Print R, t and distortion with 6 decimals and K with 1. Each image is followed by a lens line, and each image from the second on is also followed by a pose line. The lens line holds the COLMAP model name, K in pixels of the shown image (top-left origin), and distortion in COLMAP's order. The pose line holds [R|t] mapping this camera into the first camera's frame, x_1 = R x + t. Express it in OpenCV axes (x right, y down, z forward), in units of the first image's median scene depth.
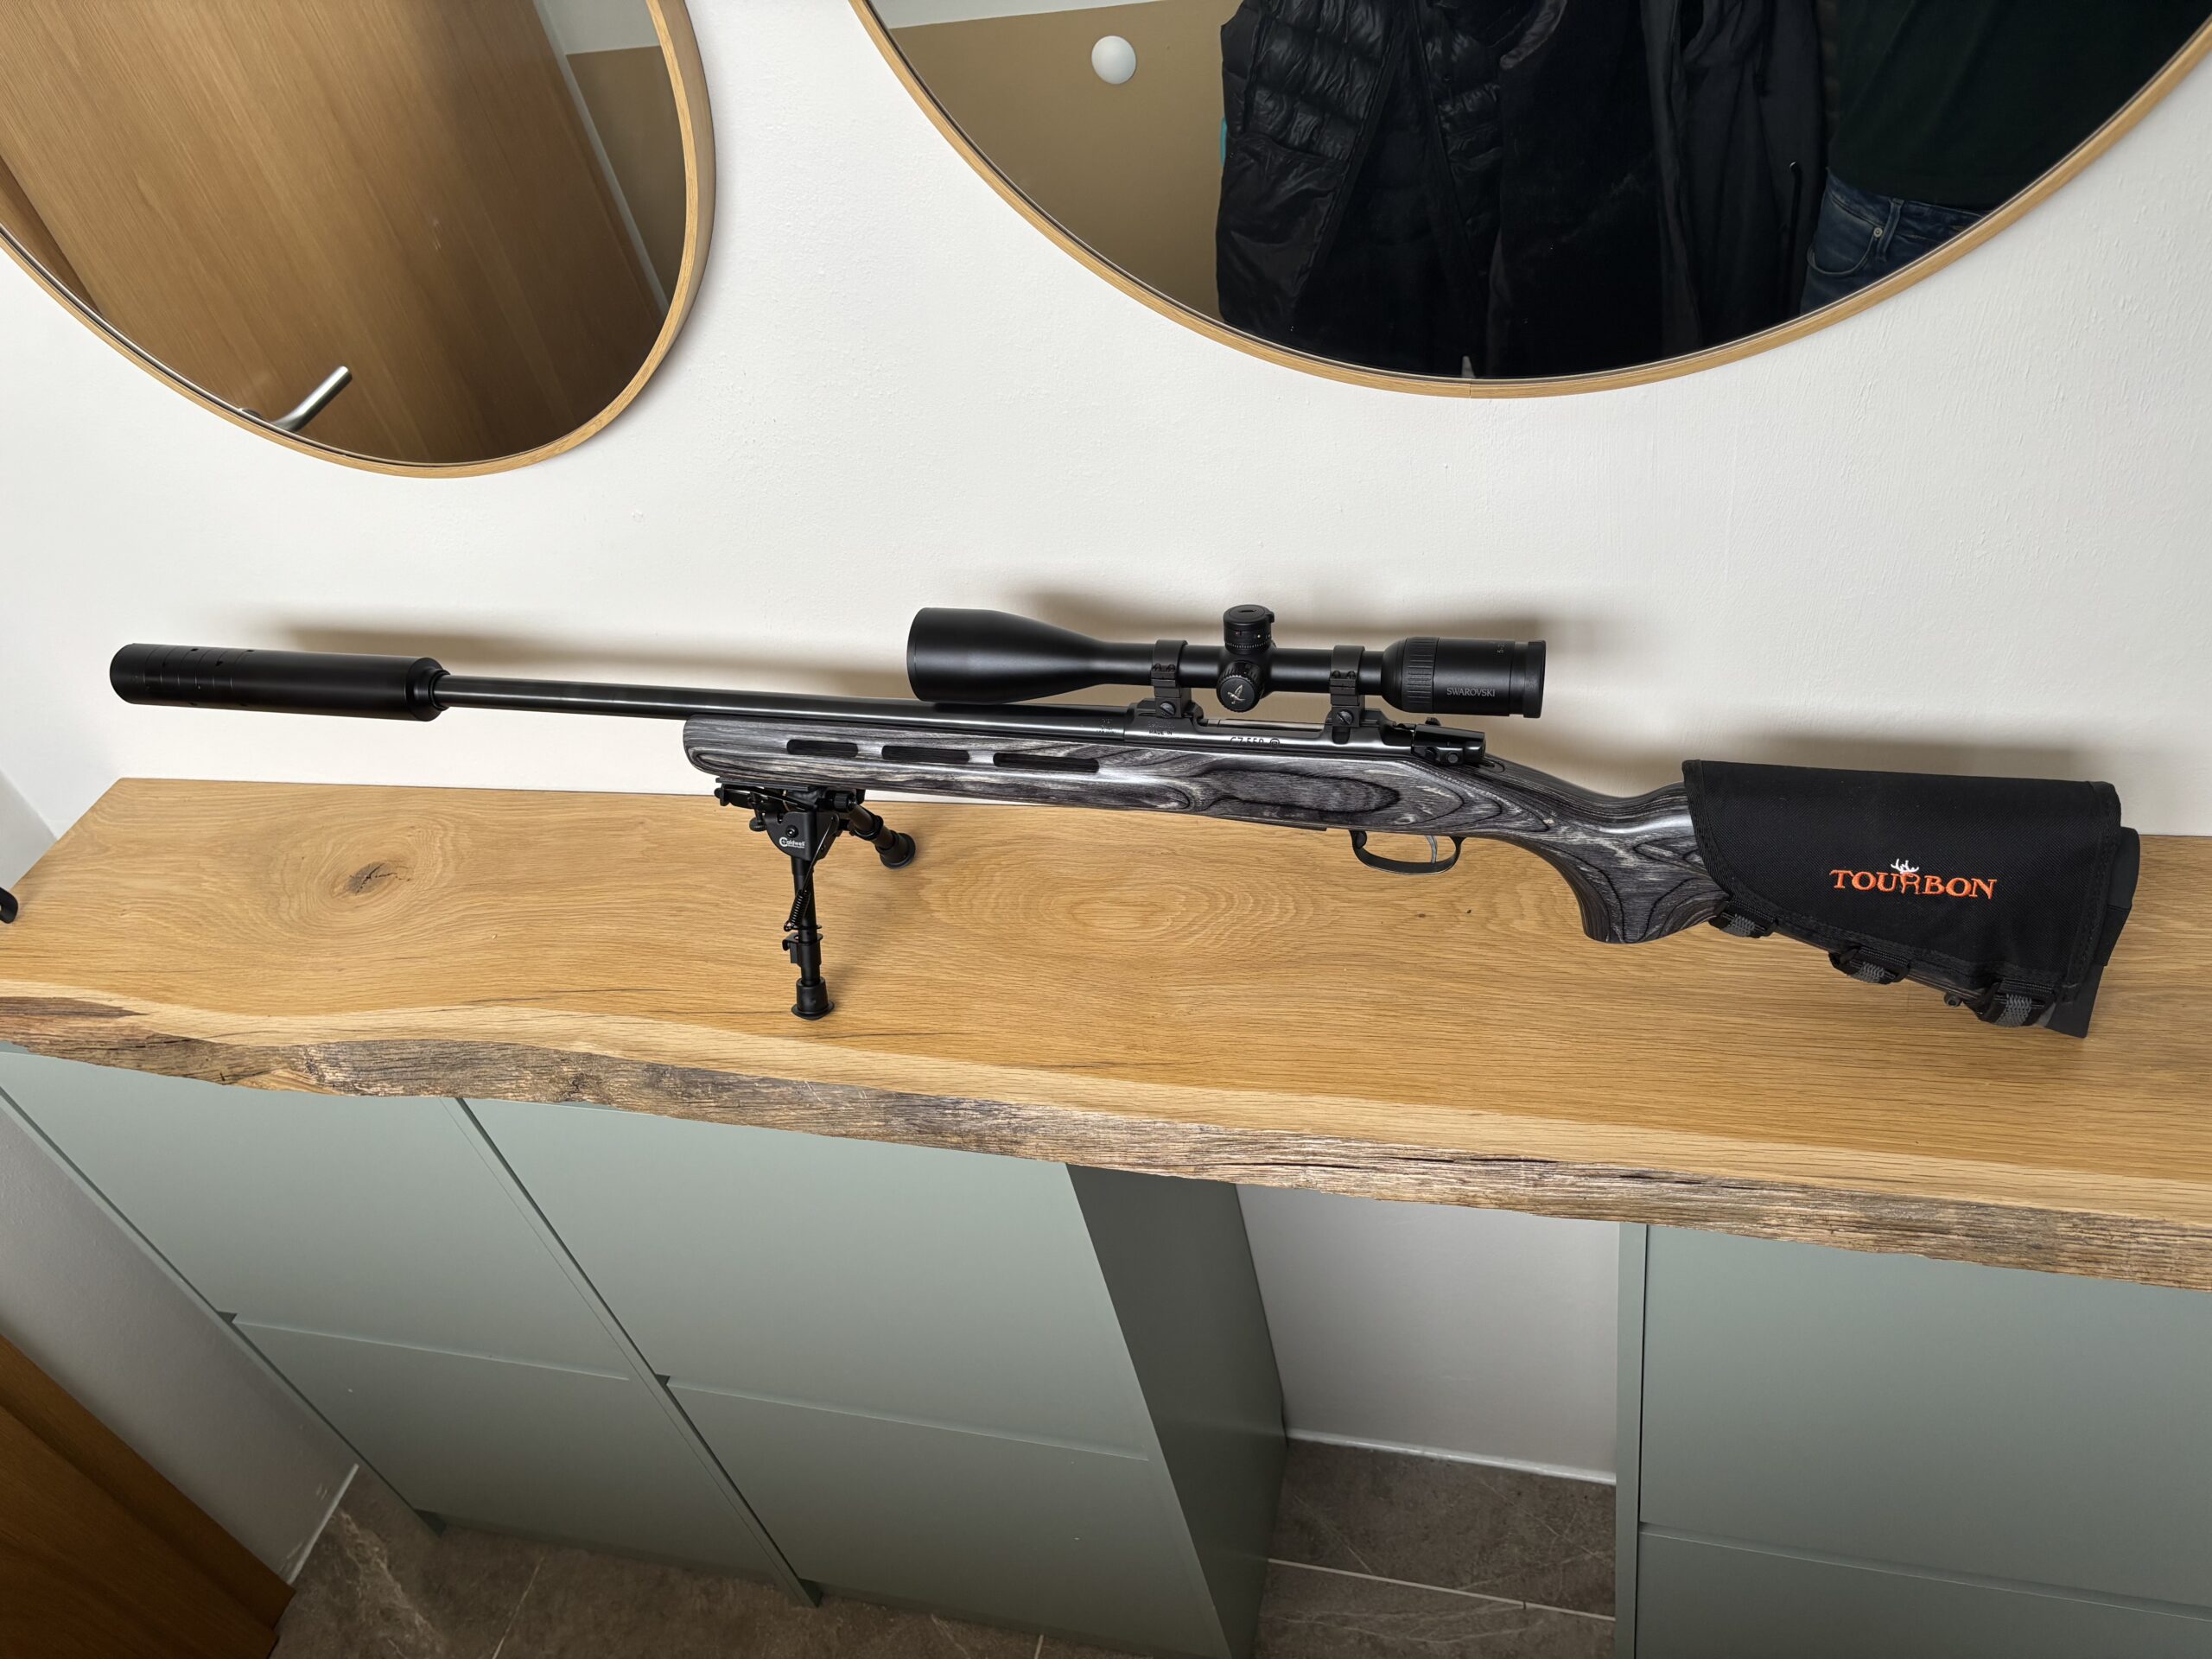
lens RADIAL K [[1711.1, 0, 1127.1], [0, 1711.1, 817.3], [0, 0, 1]] dist [0.041926, -0.048471]
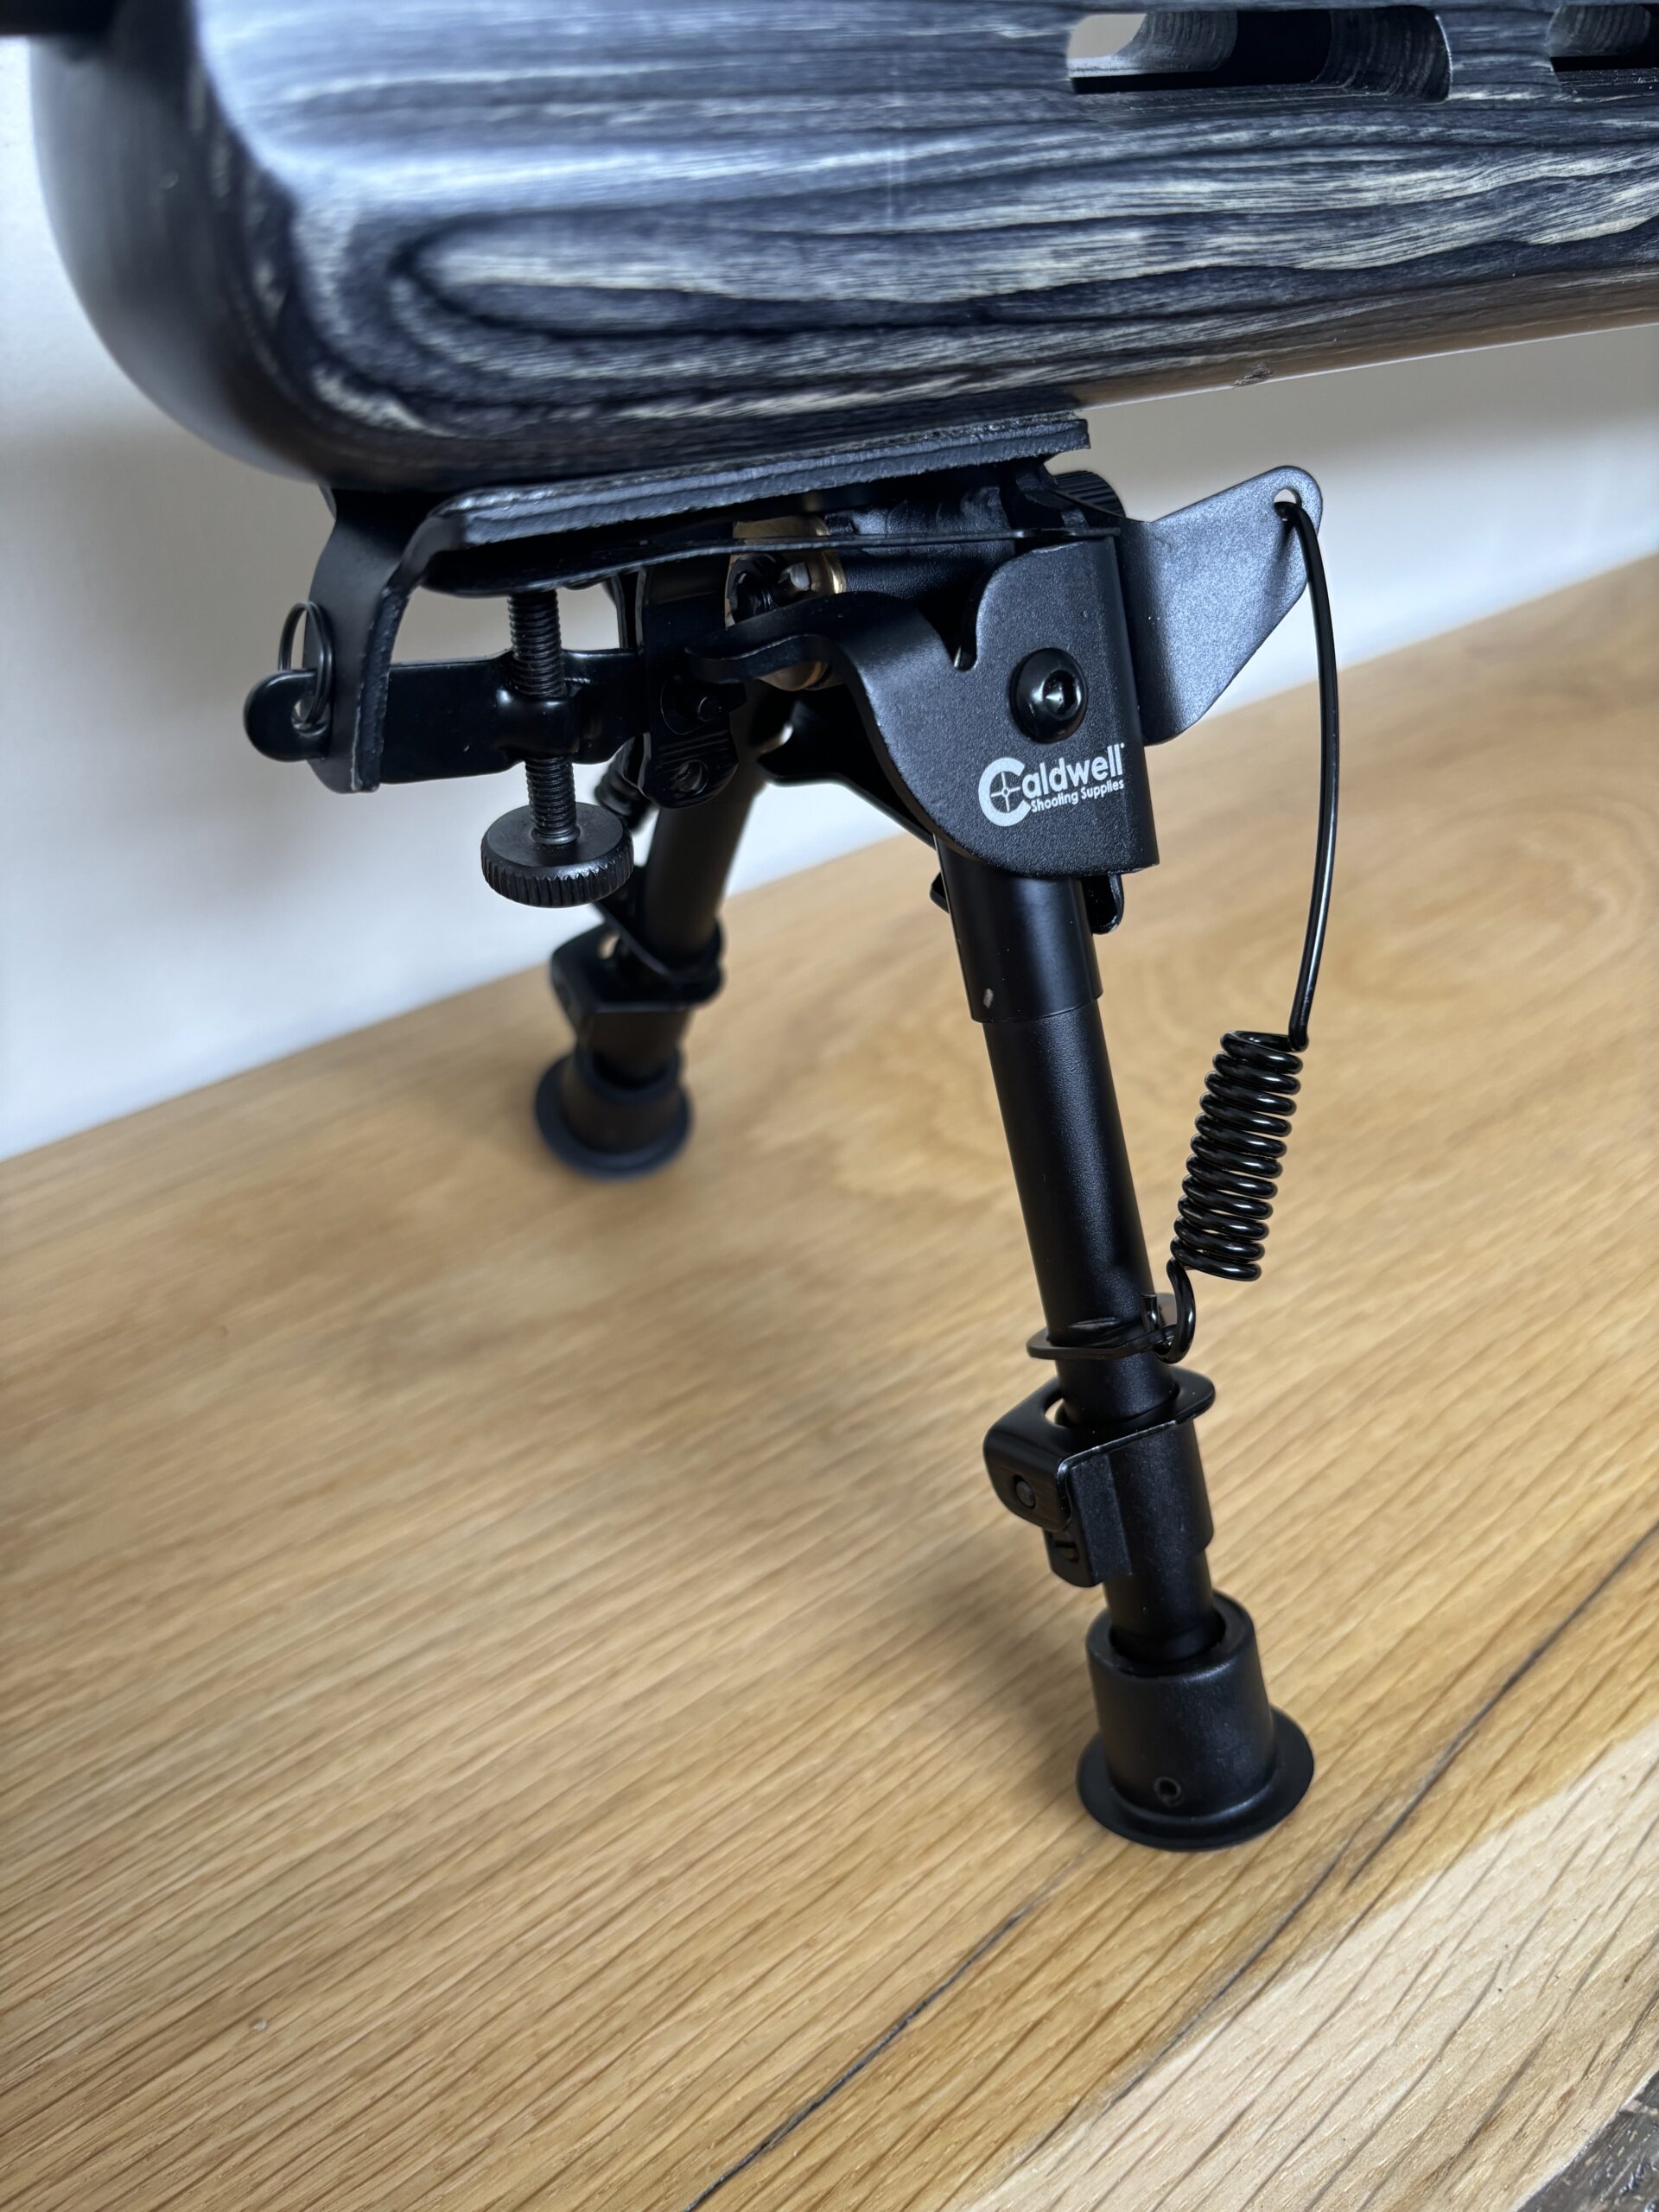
lens RADIAL K [[1711.1, 0, 836.6], [0, 1711.1, 1100.8], [0, 0, 1]] dist [0.041926, -0.048471]
pose [[0.634872, -0.323007, 0.701857, -0.343802], [0.424188, 0.904981, 0.032785, 0.028665], [-0.645757, 0.276905, 0.711563, 0.974995]]
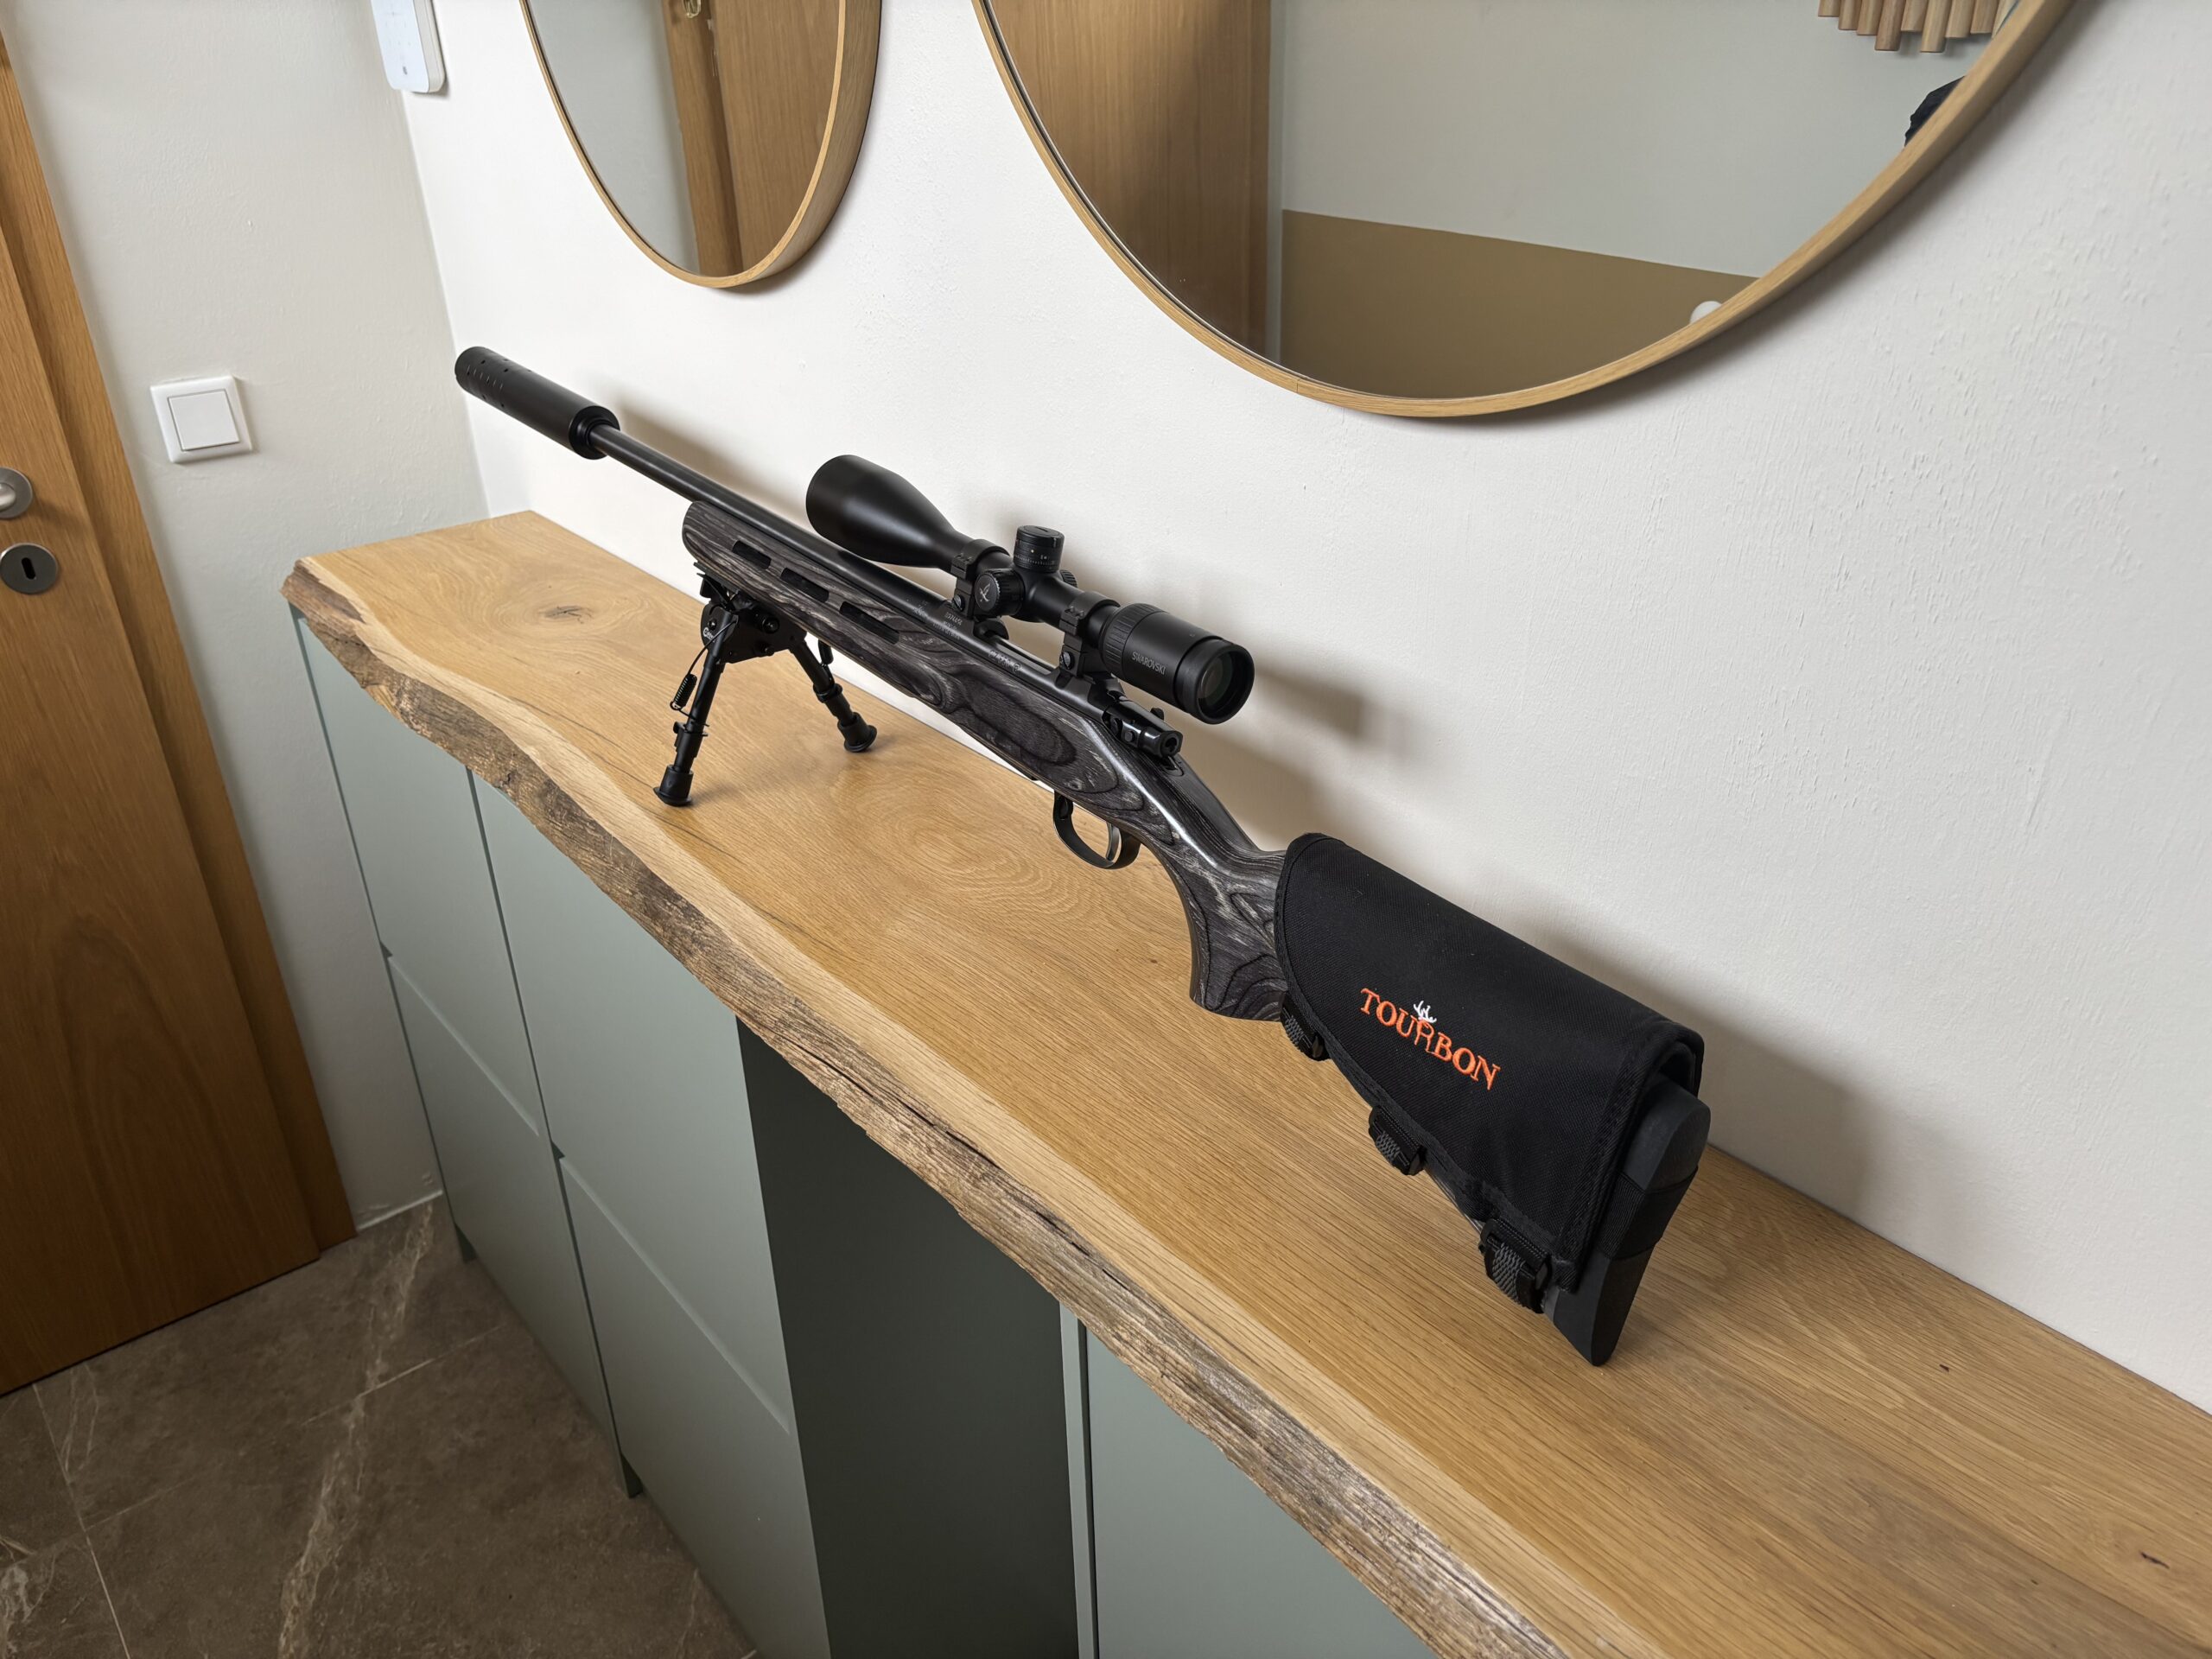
lens RADIAL K [[1711.1, 0, 1113.7], [0, 1711.1, 812.3], [0, 0, 1]] dist [0.041926, -0.048471]
pose [[0.795061, 0.412434, -0.444721, 0.575017], [-0.487591, 0.870708, -0.064209, 0.061706], [0.360740, 0.267892, 0.893364, 0.159222]]
